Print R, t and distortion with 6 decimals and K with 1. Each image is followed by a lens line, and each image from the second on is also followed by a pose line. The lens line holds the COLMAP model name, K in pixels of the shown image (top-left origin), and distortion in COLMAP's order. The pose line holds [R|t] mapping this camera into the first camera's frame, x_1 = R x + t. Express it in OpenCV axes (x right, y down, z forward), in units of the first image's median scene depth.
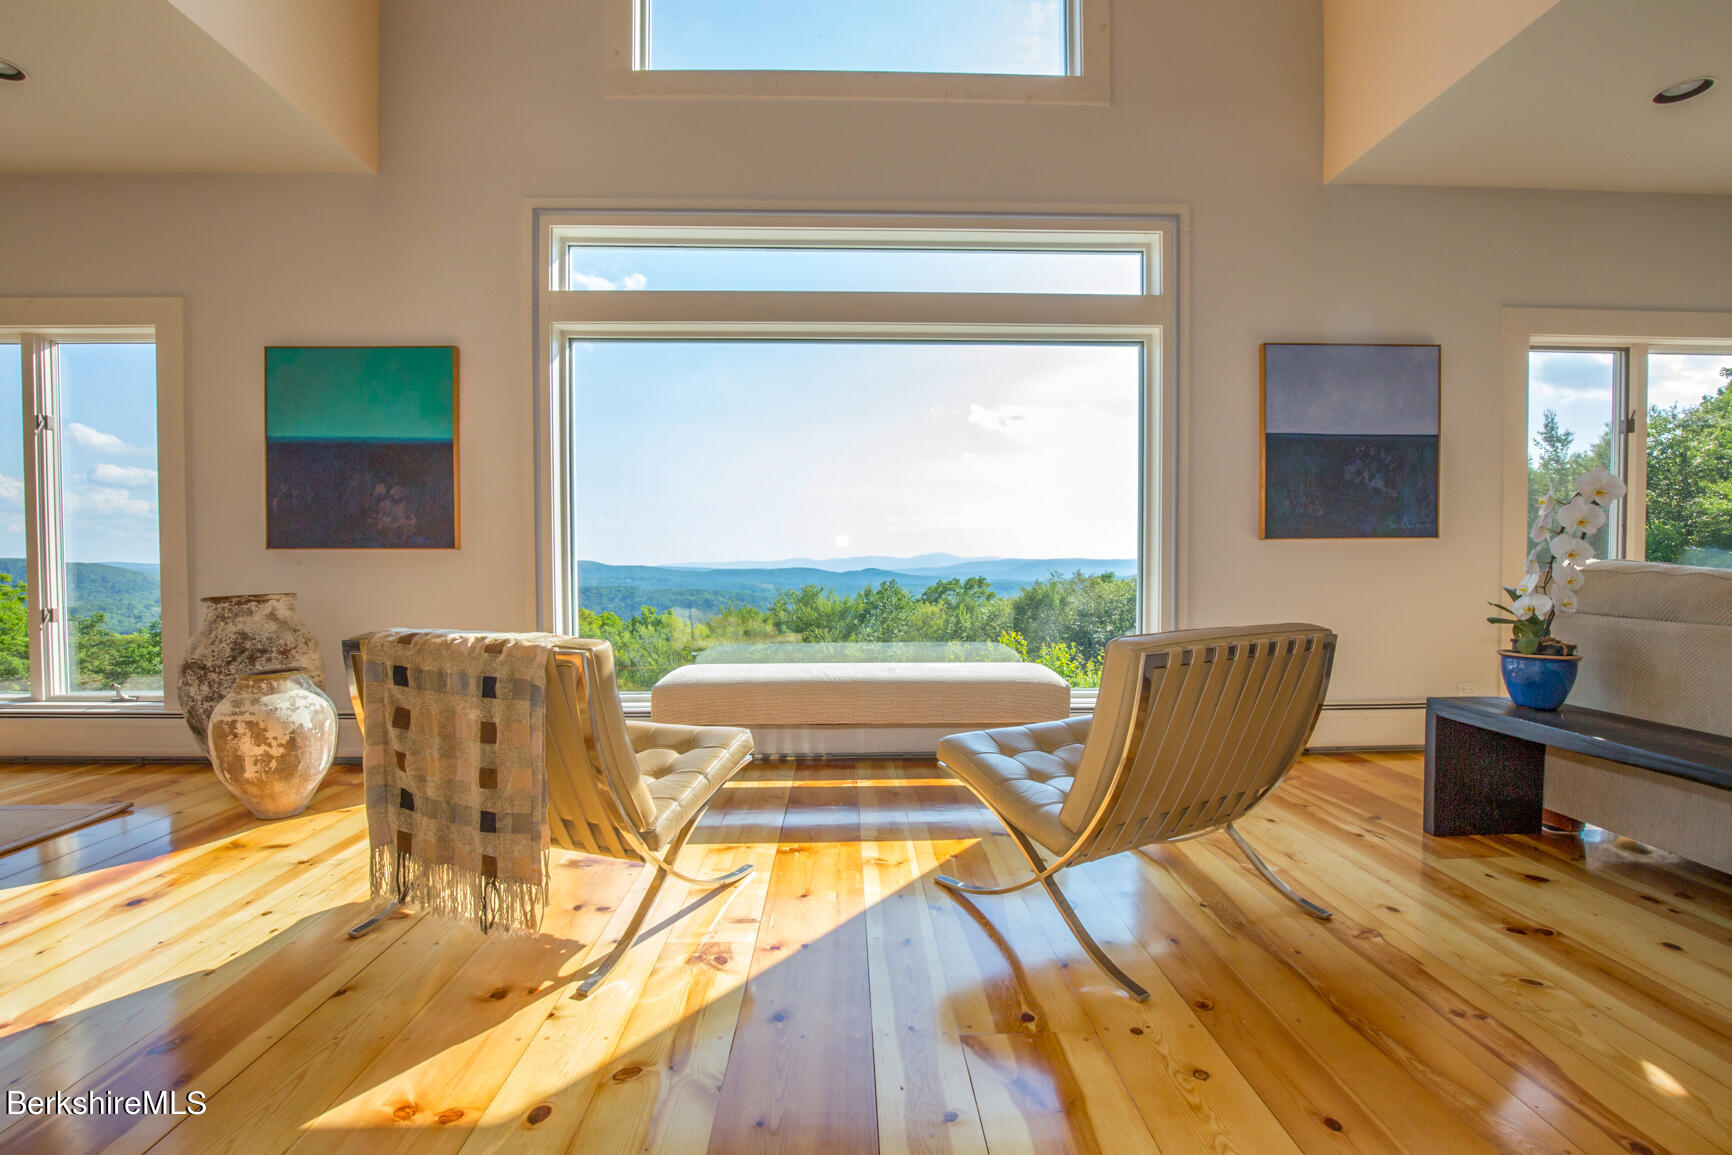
lens RADIAL K [[800.7, 0, 879.3], [0, 800.7, 582.3], [0, 0, 1]] dist [-0.028345, 0.000304]
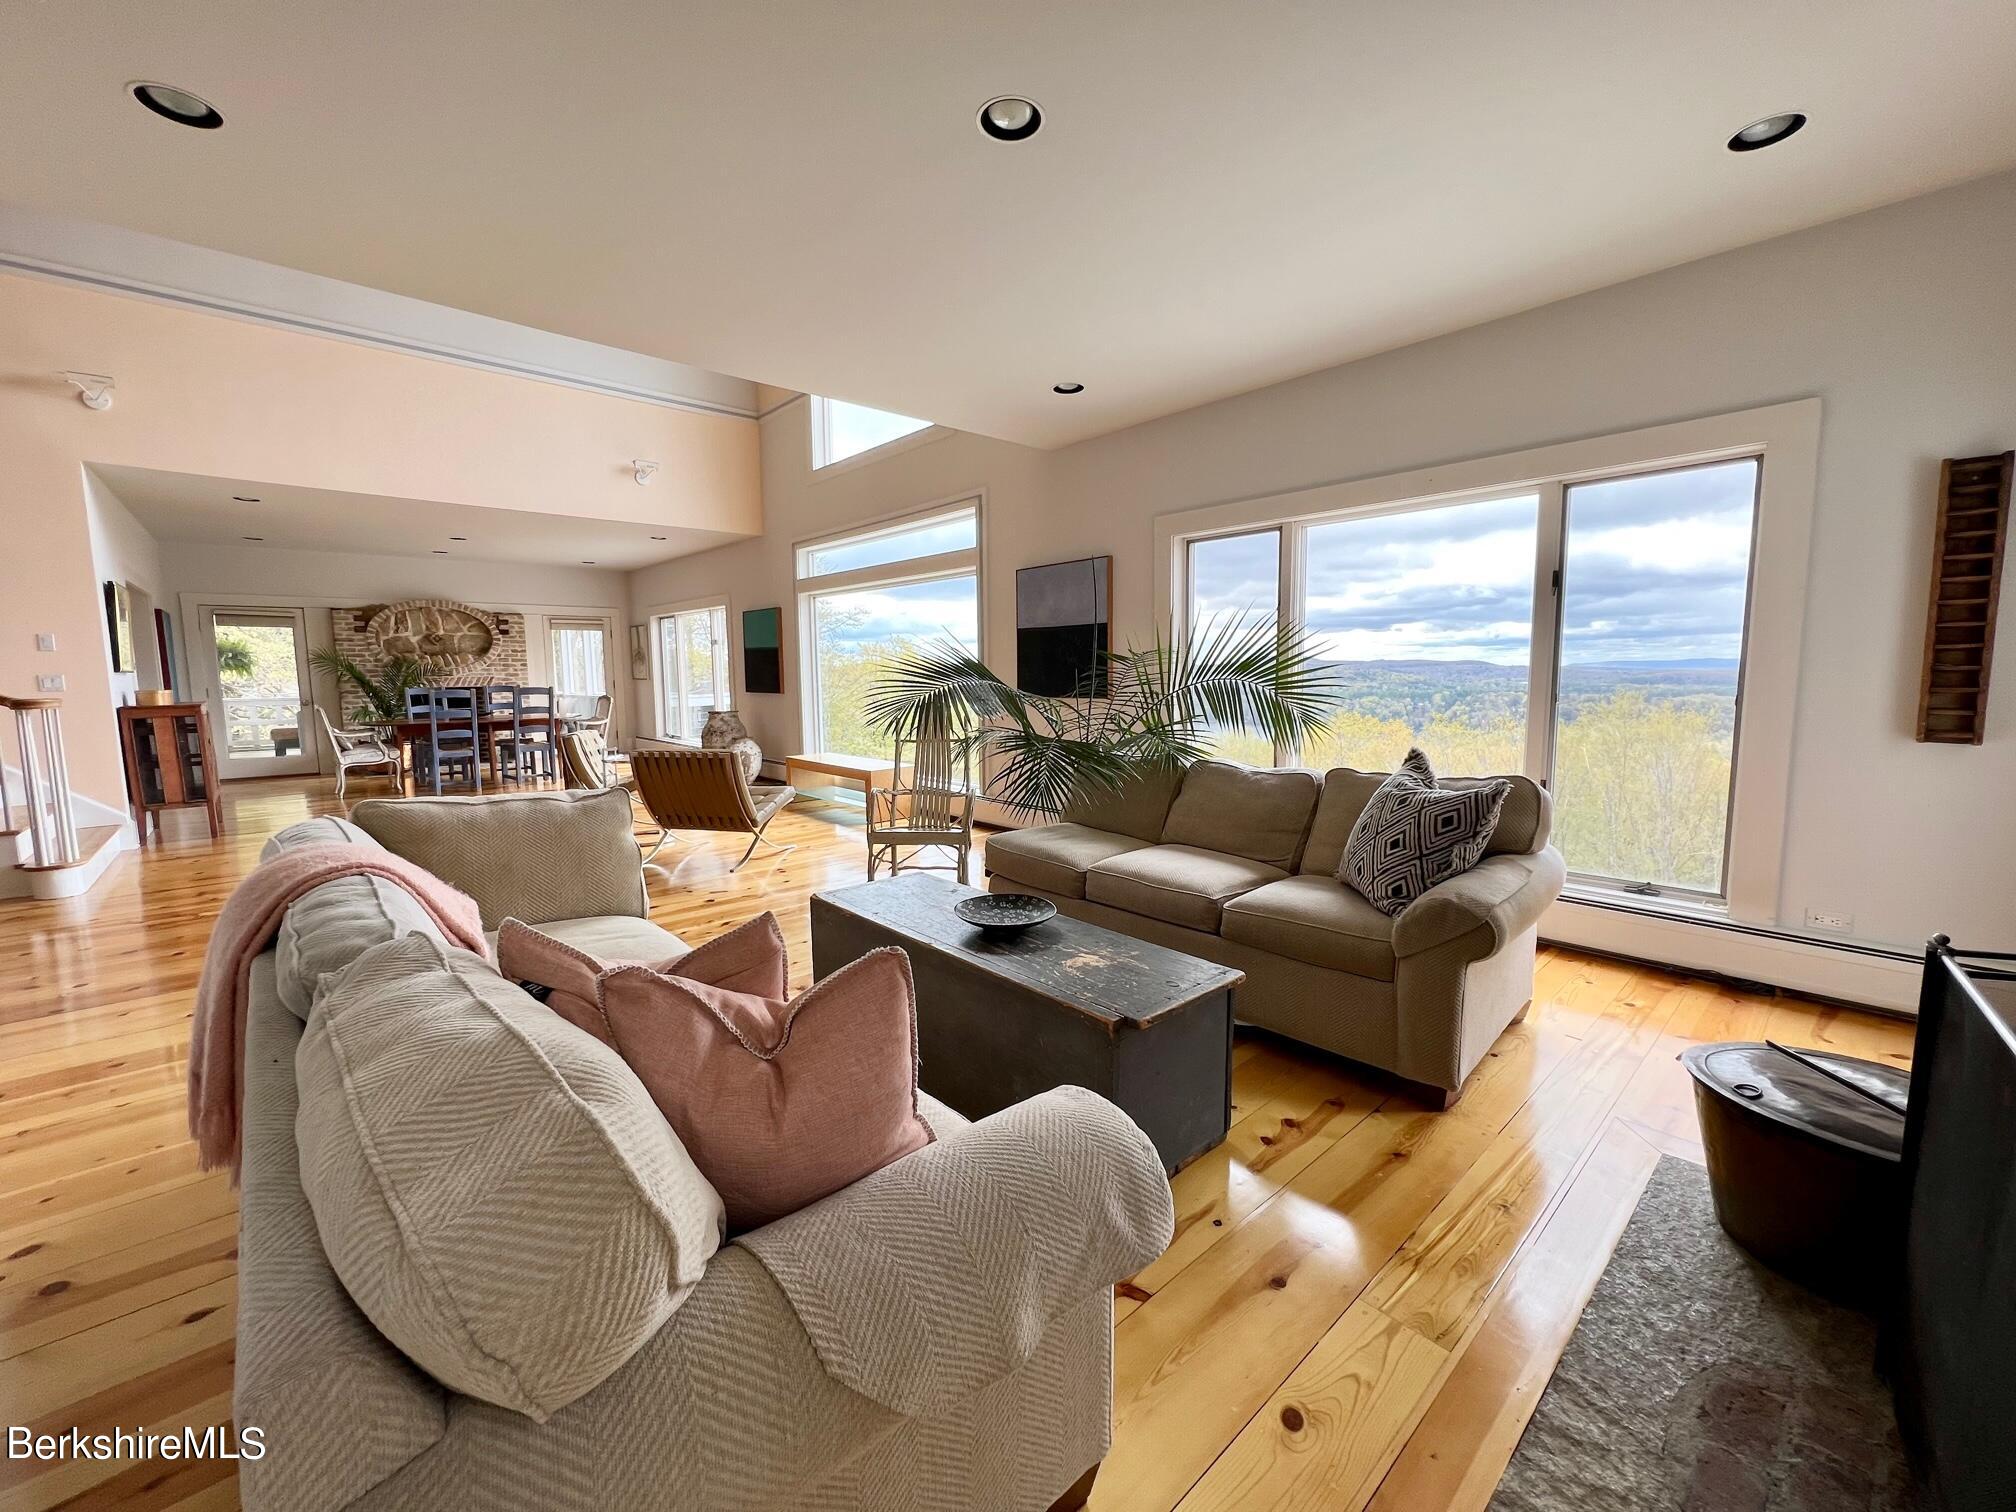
lens RADIAL K [[803.2, 0, 996.8], [0, 803.2, 756.8], [0, 0, 1]] dist [-0.002757, 0.000070]
pose [[0.642656, 0.081288, -0.761830, 1.729058], [-0.010605, 0.995204, 0.097244, -0.093237], [0.766081, -0.054415, 0.640436, -0.051692]]
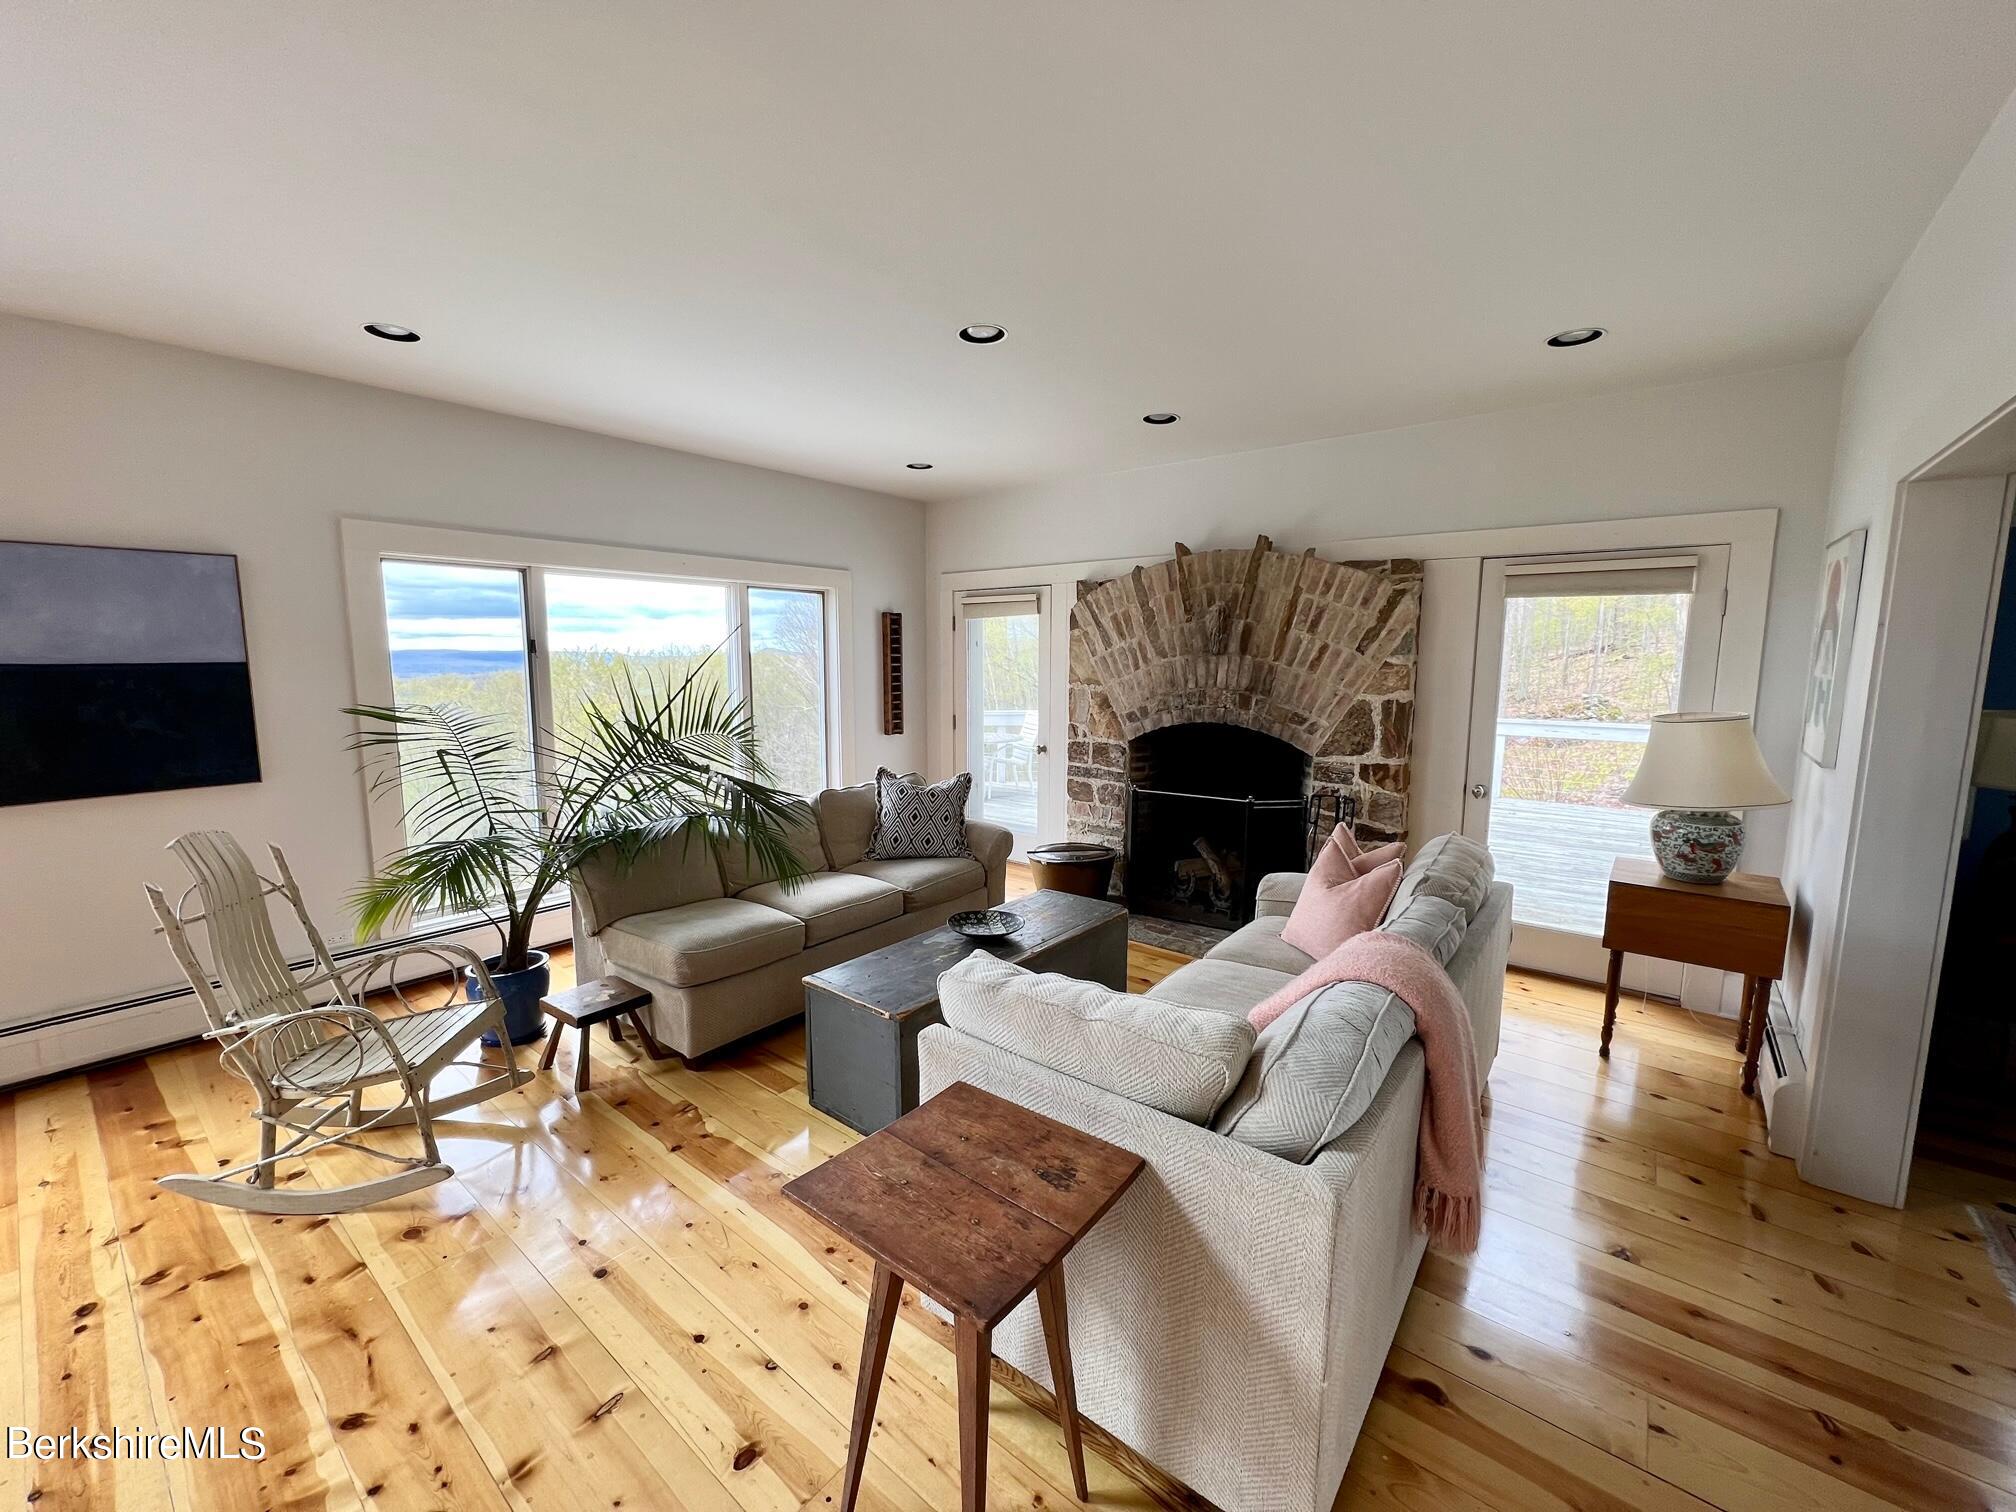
lens RADIAL K [[803.2, 0, 996.8], [0, 803.2, 756.8], [0, 0, 1]] dist [-0.002757, 0.000070]
pose [[0.661657, -0.088155, 0.744606, 0.615470], [0.013220, 0.994282, 0.105968, -0.173021], [-0.749690, -0.060271, 0.659039, -0.197378]]
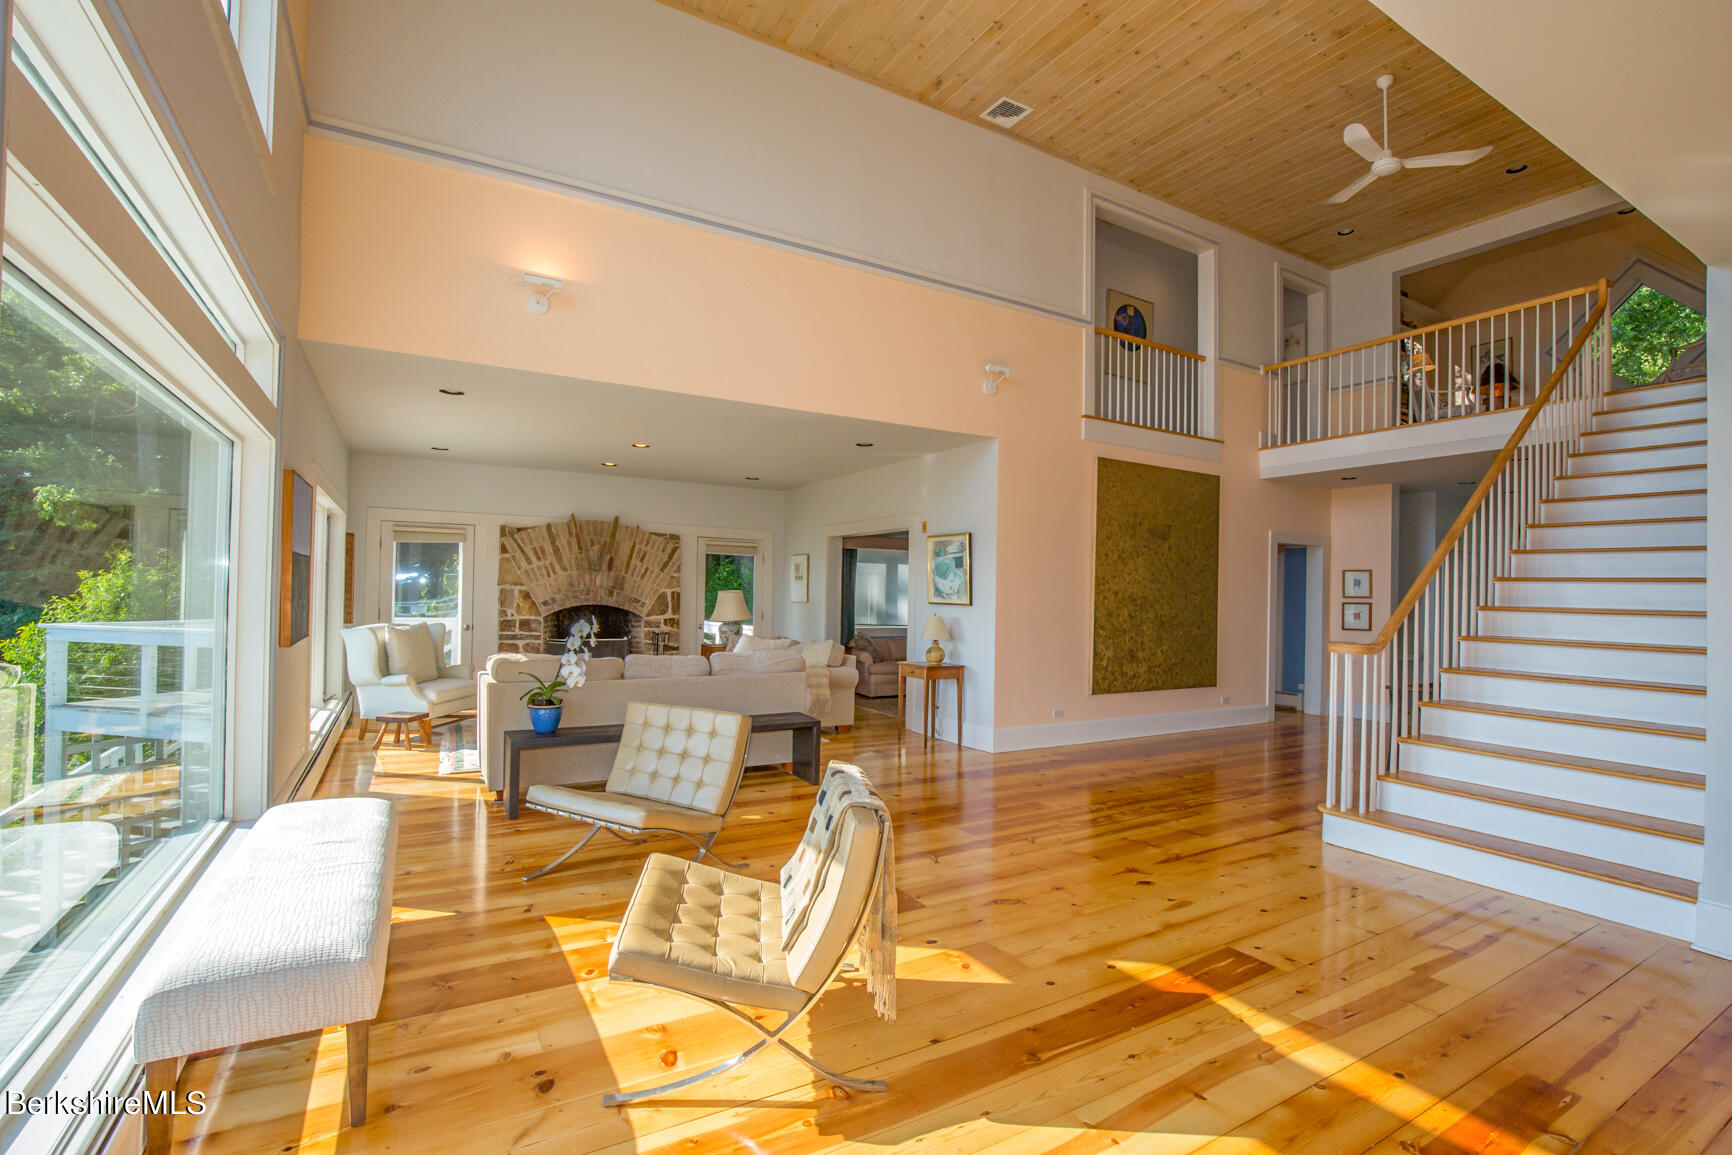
lens RADIAL K [[799.0, 0, 873.6], [0, 799.0, 584.4], [0, 0, 1]] dist [-0.014179, -0.000022]
pose [[-0.474463, 0.004099, 0.880266, -0.902862], [0.006637, 0.999977, -0.001079, -0.140641], [-0.880250, 0.005330, -0.474479, 0.838483]]
